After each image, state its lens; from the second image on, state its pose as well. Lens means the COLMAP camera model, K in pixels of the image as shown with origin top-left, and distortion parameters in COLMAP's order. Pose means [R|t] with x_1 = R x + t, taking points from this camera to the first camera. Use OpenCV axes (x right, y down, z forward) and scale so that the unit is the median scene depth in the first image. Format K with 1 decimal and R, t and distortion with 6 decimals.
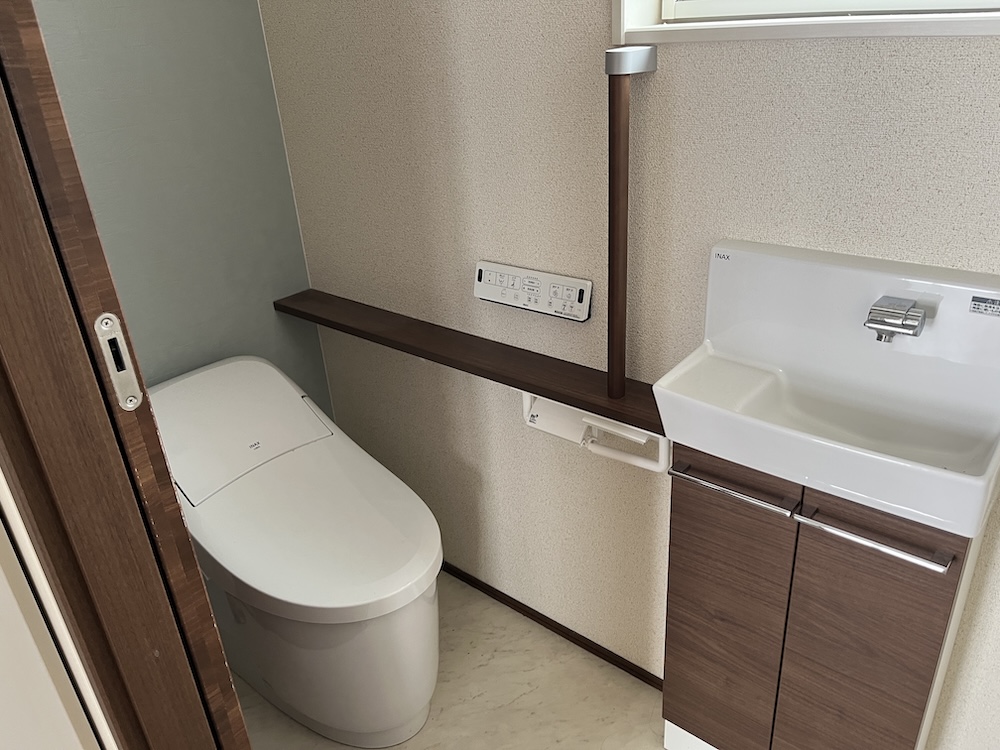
lens RADIAL K [[758.4, 0, 501.3], [0, 758.4, 376.9], [0, 0, 1]] dist [0.054391, -0.075977]
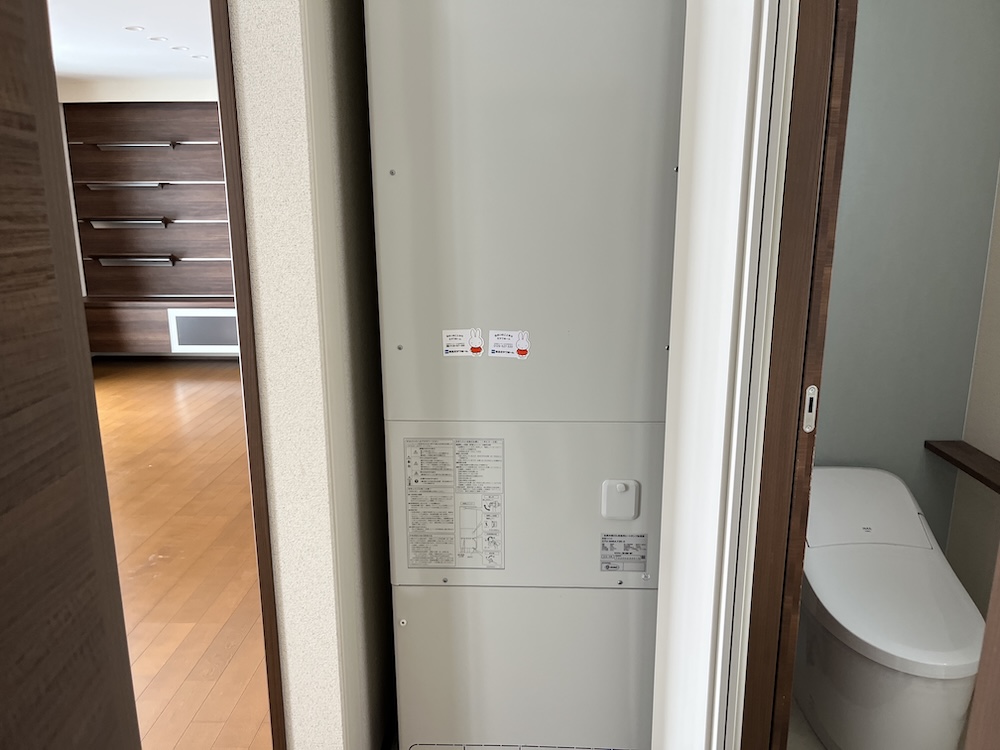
lens RADIAL K [[758.4, 0, 498.4], [0, 758.4, 378.0], [0, 0, 1]] dist [0.054391, -0.075977]
pose [[0.618775, 0.244516, -0.746545, 0.315994], [-0.377663, 0.925891, -0.009770, 0.145240], [0.688831, 0.287988, 0.665263, -0.620052]]
